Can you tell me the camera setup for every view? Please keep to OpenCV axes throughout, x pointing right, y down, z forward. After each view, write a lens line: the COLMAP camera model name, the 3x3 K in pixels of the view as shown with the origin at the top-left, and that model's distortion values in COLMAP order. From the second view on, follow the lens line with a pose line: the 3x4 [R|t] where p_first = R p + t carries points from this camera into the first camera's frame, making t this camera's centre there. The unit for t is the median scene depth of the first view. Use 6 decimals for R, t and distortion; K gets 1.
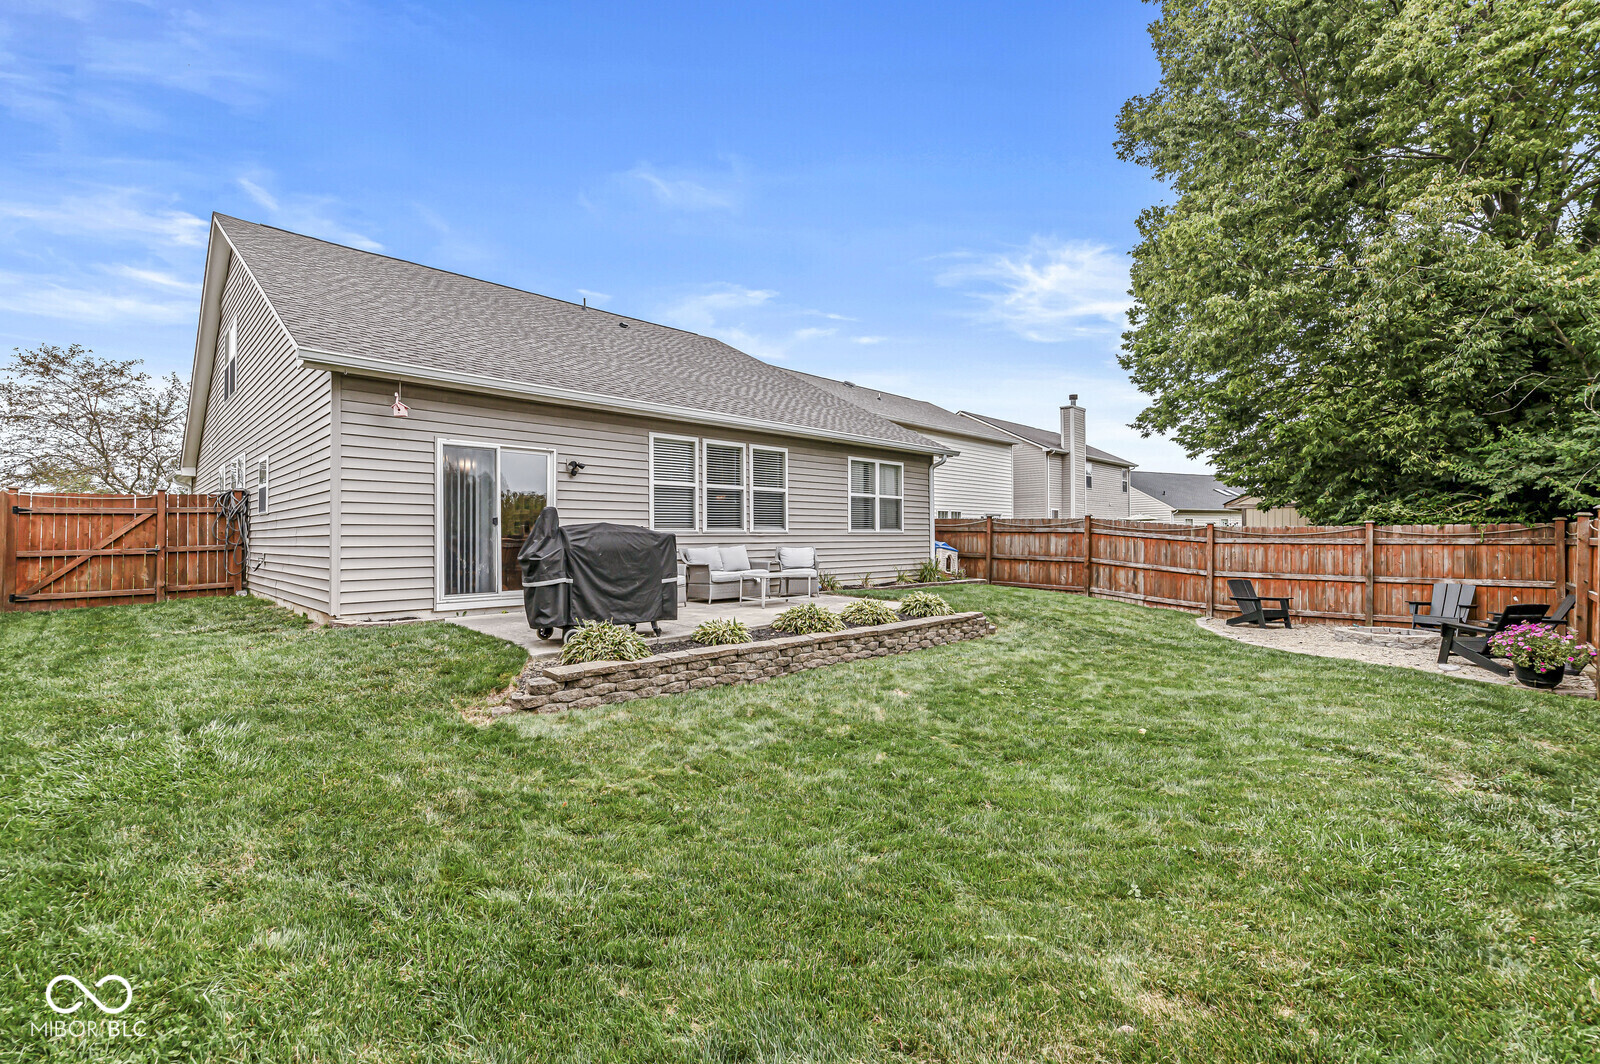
lens RADIAL K [[692.0, 0, 810.1], [0, 692.0, 531.9], [0, 0, 1]] dist [0.002635, -0.000059]
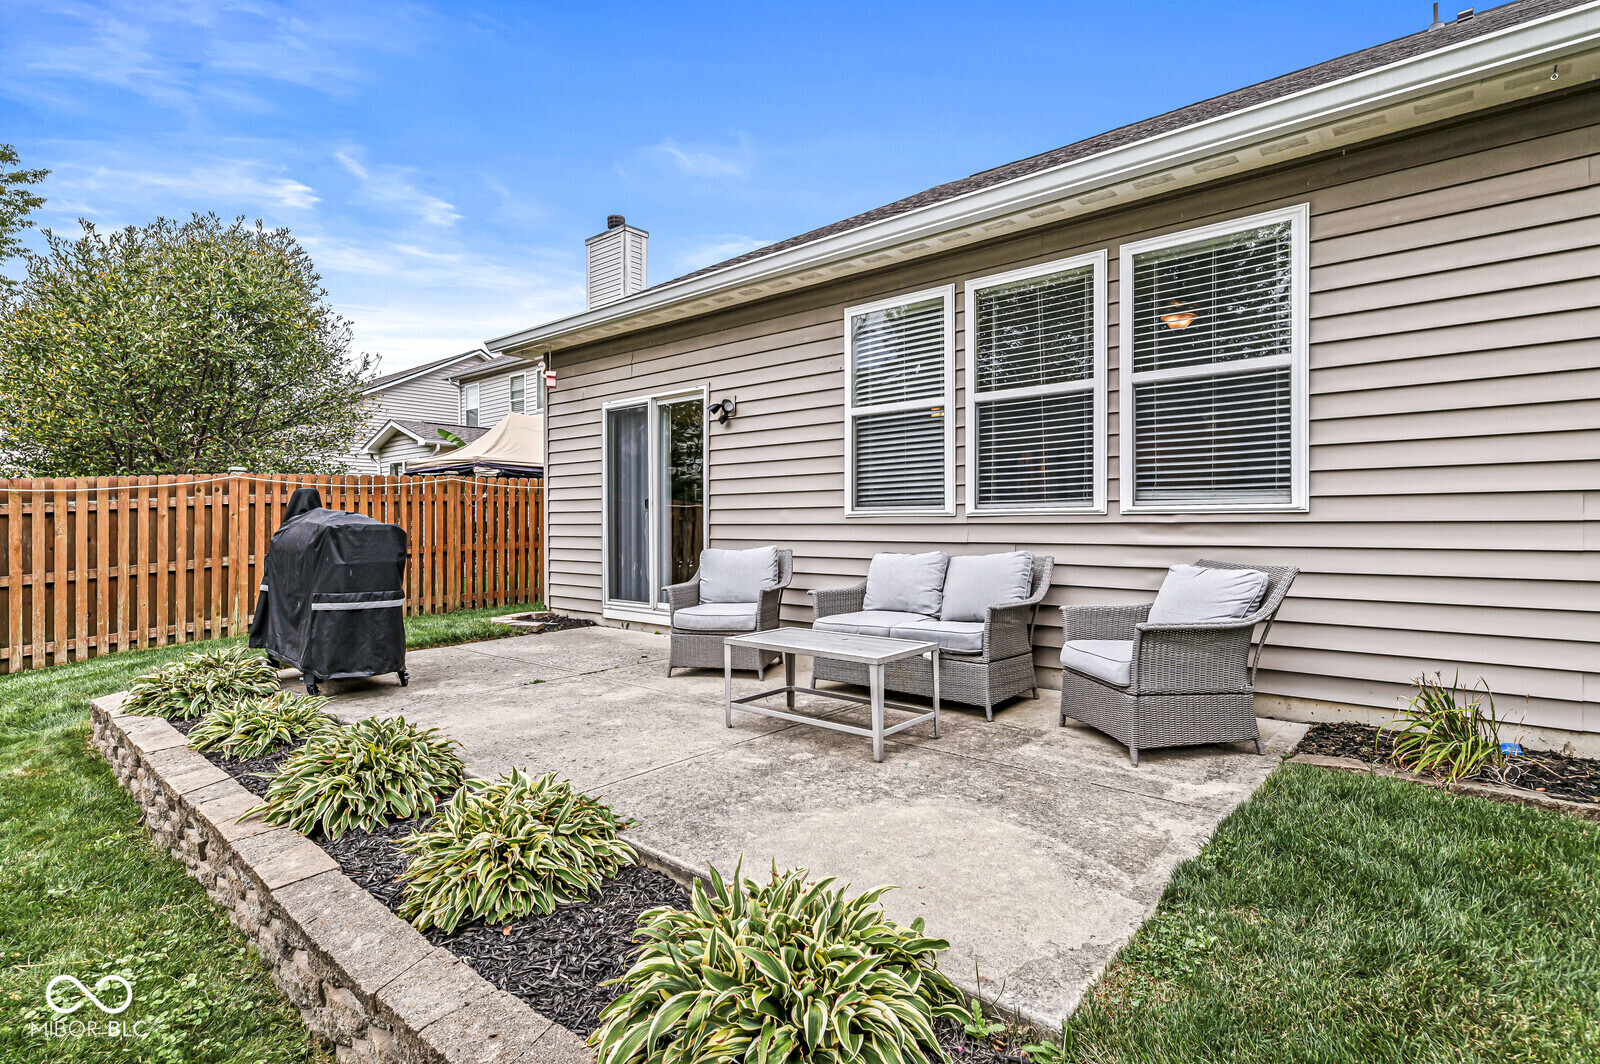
lens RADIAL K [[812.7, 0, 810.3], [0, 812.7, 528.1], [0, 0, 1]] dist [0.012619, 0.000241]
pose [[0.065150, 0.009152, -0.997833, 0.286802], [0.011478, 0.999885, 0.009920, 0.002393], [0.997809, -0.012100, 0.065038, 0.799780]]
